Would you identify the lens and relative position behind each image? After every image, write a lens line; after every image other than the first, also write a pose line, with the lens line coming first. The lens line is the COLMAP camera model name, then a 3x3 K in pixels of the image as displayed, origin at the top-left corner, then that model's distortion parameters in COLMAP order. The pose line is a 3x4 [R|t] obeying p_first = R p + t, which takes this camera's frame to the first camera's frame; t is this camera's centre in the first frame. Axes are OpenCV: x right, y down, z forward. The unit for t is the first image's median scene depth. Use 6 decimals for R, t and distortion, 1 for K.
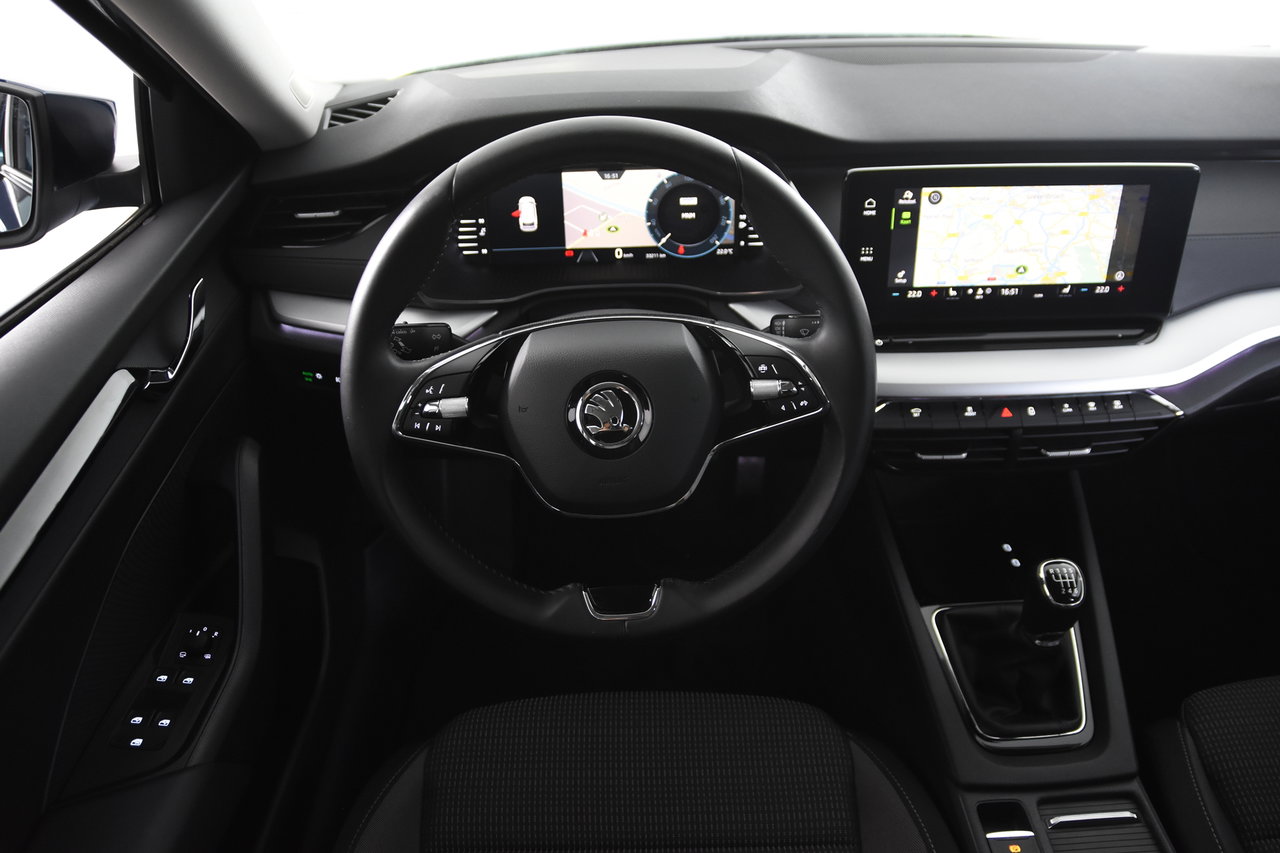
lens RADIAL K [[945.4, 0, 640.0], [0, 945.4, 426.5], [0, 0, 1]] dist [-0.141094, 0.110808]
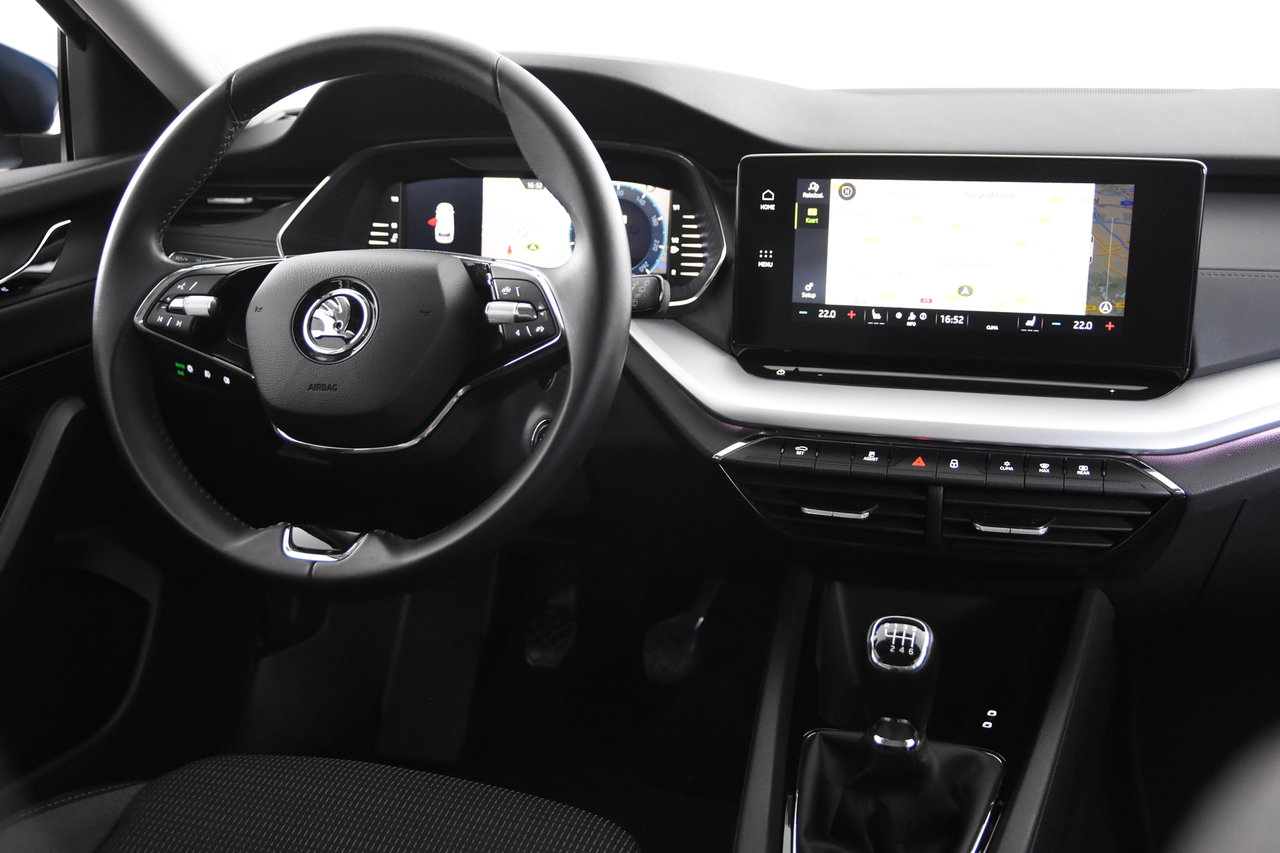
lens RADIAL K [[1373.1, 0, 640.0], [0, 1373.1, 426.5], [0, 0, 1]] dist [-0.016409, 0.004257]
pose [[0.949499, 0.099548, -0.297560, 0.504648], [-0.186125, 0.942165, -0.278716, 0.309280], [0.252605, 0.320024, 0.913113, -0.087859]]
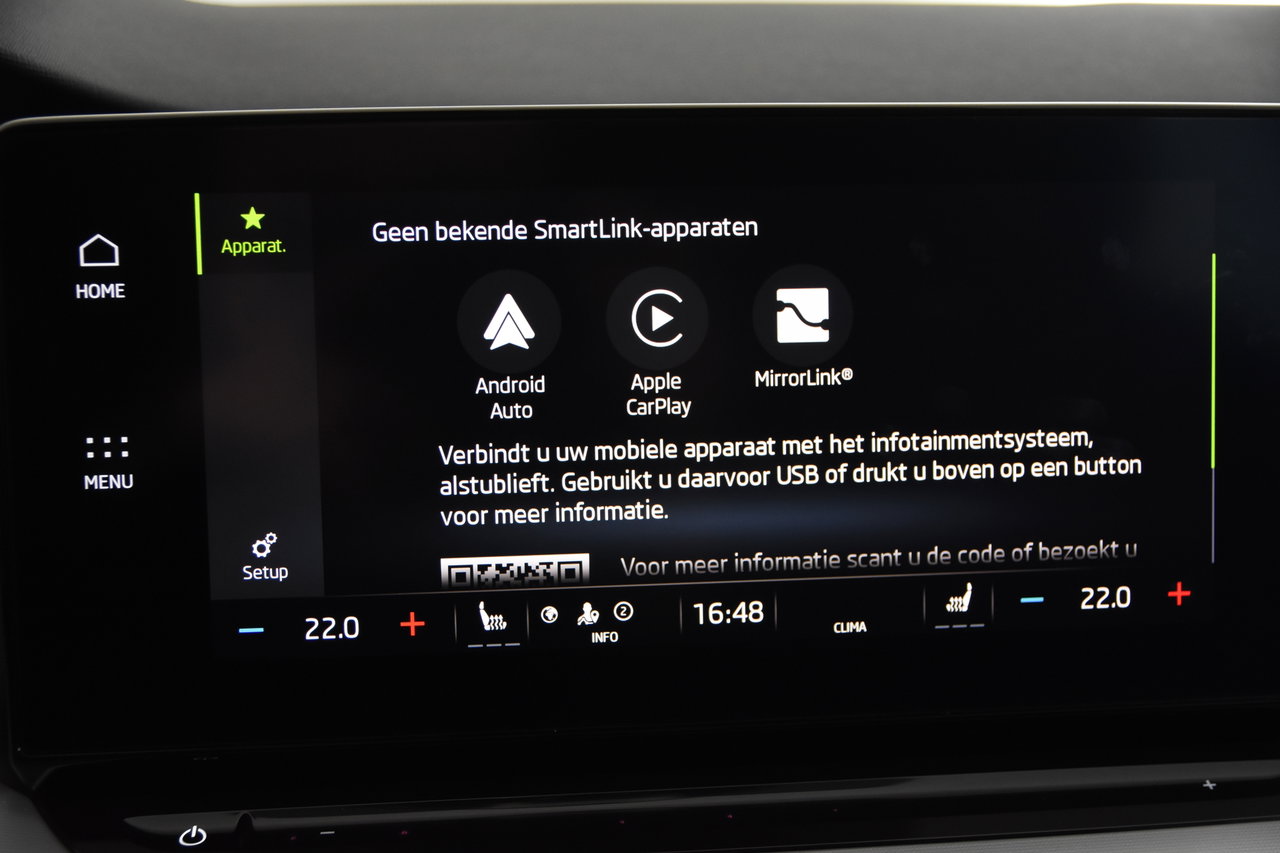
lens RADIAL K [[1922.4, 0, 640.0], [0, 1922.4, 426.5], [0, 0, 1]] dist [0.001464, -0.010346]
pose [[0.995653, 0.003256, 0.093087, 0.329343], [0.031332, 0.929442, -0.367636, -0.003195], [-0.087716, 0.368954, 0.925299, 0.508026]]
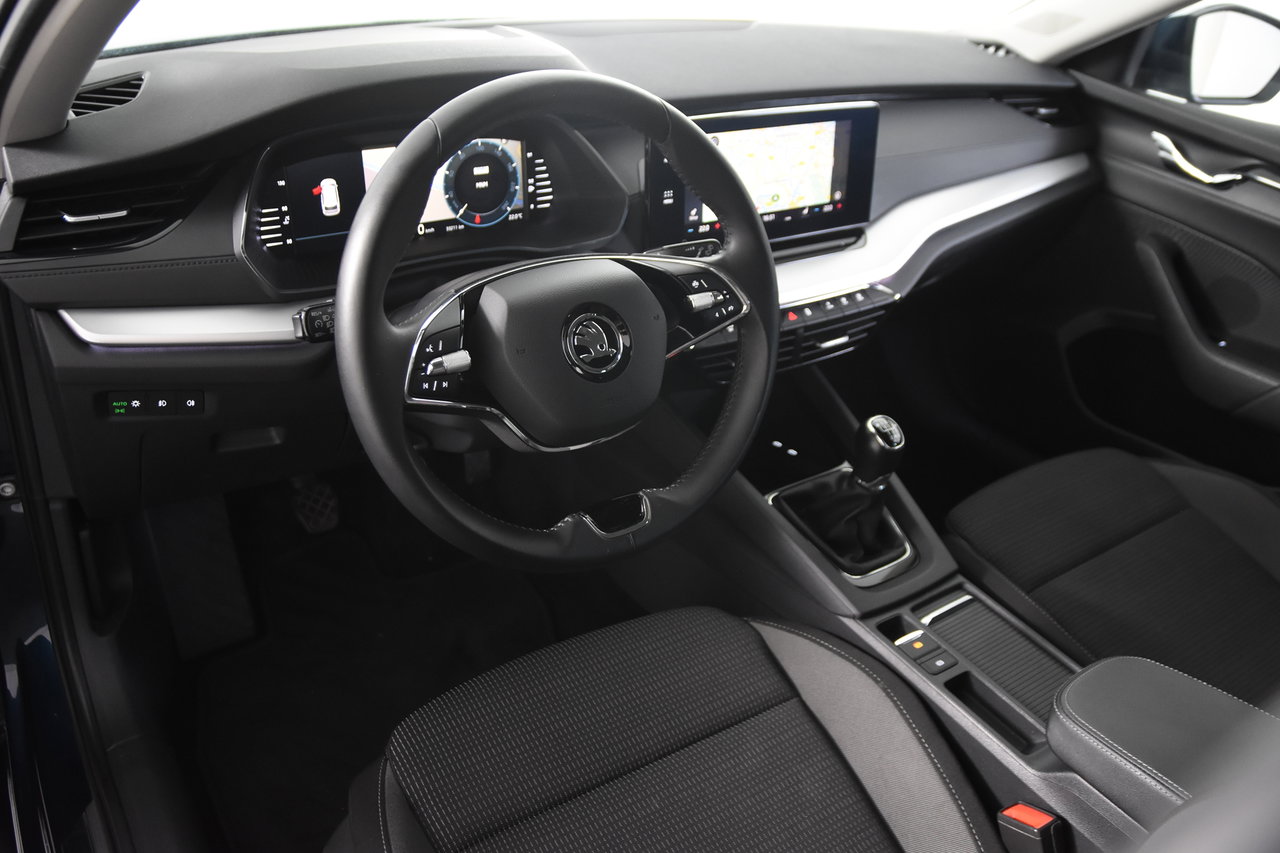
lens RADIAL K [[1039.8, 0, 640.0], [0, 1039.8, 426.5], [0, 0, 1]] dist [-0.116382, 0.104481]
pose [[0.834503, -0.199450, 0.513639, -0.477192], [0.220247, 0.975221, 0.020853, 0.052184], [-0.505071, 0.095725, 0.857753, -0.031489]]
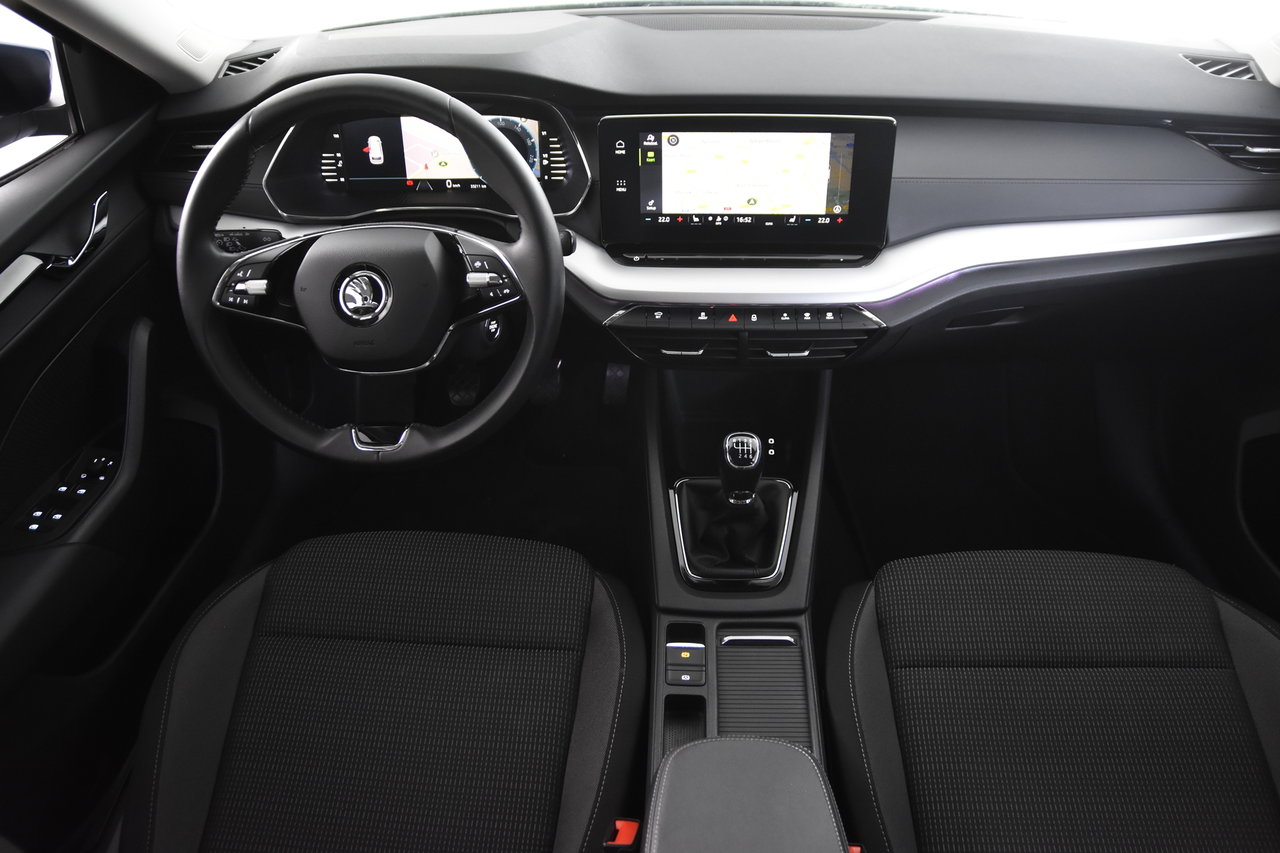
lens RADIAL K [[945.4, 0, 640.0], [0, 945.4, 426.5], [0, 0, 1]] dist [-0.141094, 0.110808]
pose [[0.997696, 0.045671, -0.050160, 0.338984], [-0.043295, 0.997934, 0.047468, 0.073404], [0.052224, -0.045187, 0.997613, -0.251348]]
